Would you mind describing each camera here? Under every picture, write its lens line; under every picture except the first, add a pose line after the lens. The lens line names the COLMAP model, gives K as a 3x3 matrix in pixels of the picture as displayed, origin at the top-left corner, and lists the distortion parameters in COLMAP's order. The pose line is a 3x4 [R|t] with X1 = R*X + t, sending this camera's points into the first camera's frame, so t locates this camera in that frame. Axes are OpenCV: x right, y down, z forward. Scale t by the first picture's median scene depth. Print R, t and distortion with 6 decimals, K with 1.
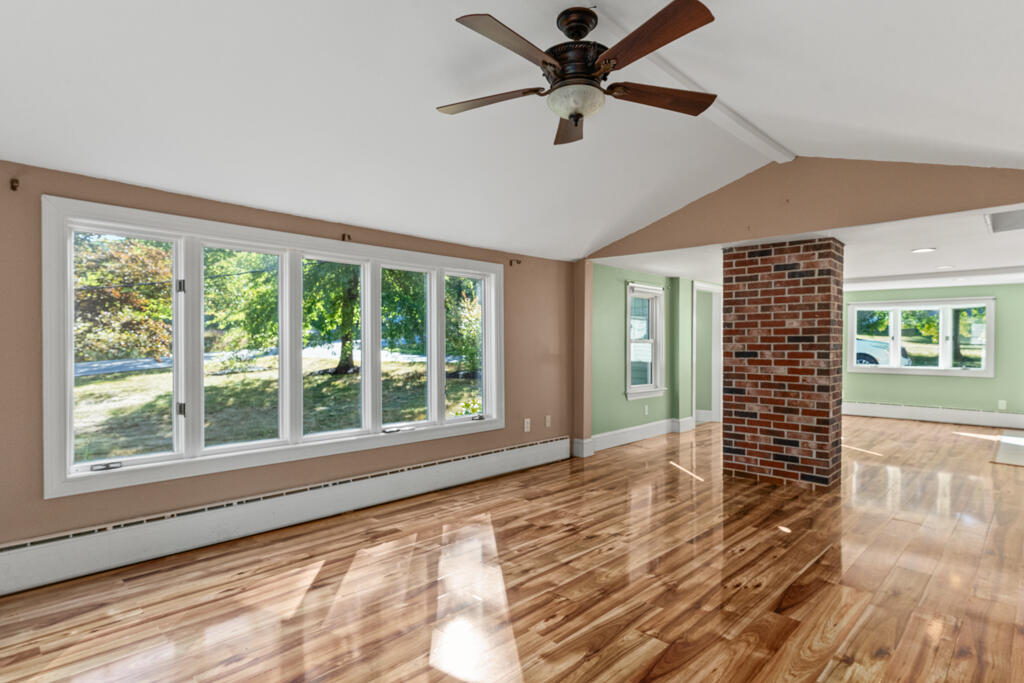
lens RADIAL K [[549.9, 0, 506.5], [0, 549.9, 341.3], [0, 0, 1]] dist [-0.000634, -0.000531]
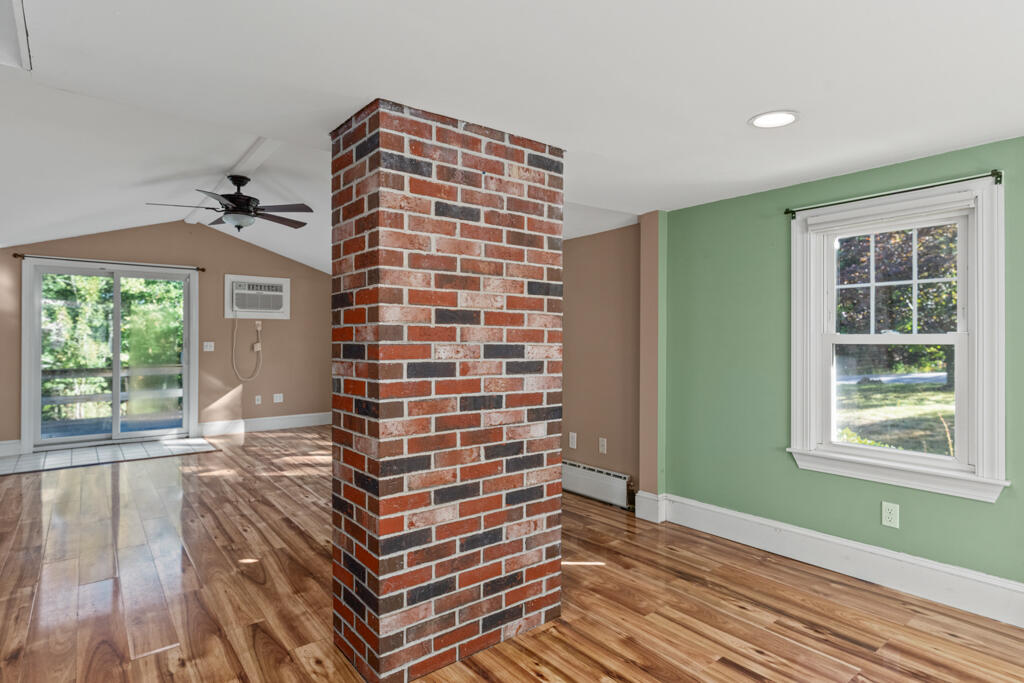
lens RADIAL K [[549.9, 0, 509.6], [0, 549.9, 338.1], [0, 0, 1]] dist [-0.000634, -0.000531]
pose [[-0.136635, -0.005915, -0.990604, 1.362406], [0.003262, 0.999974, -0.006421, 0.002647], [0.990616, -0.004109, -0.136612, 1.575227]]
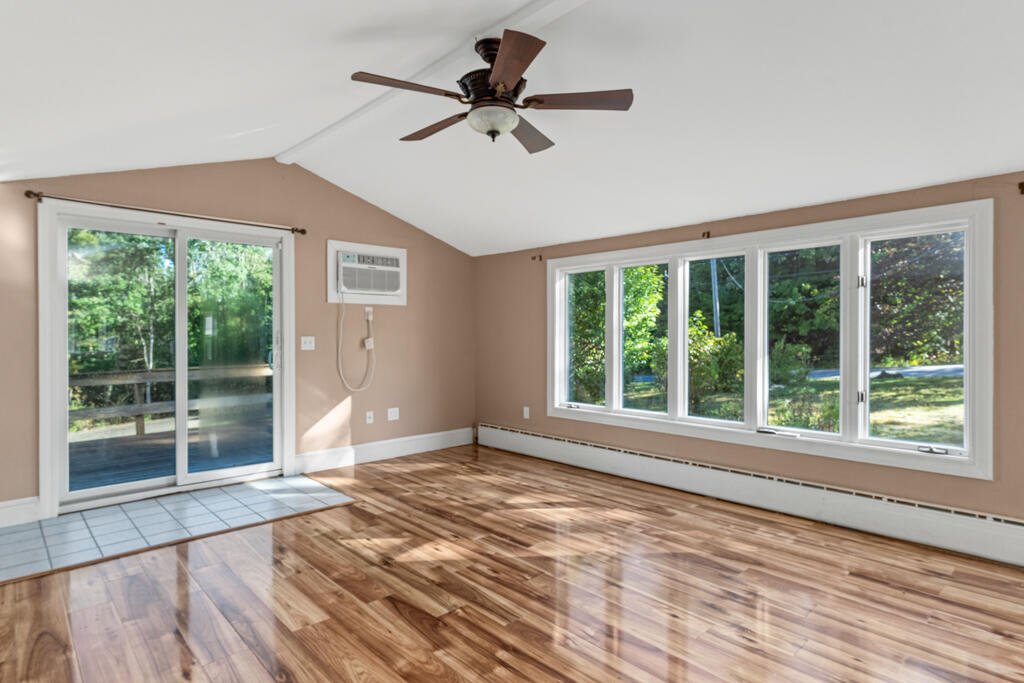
lens RADIAL K [[549.9, 0, 522.7], [0, 549.9, 338.3], [0, 0, 1]] dist [-0.000634, -0.000531]
pose [[-0.041024, 0.003124, -0.999153, 0.870237], [0.006522, 0.999975, 0.002859, 0.003898], [0.999137, -0.006399, -0.041043, 0.778669]]
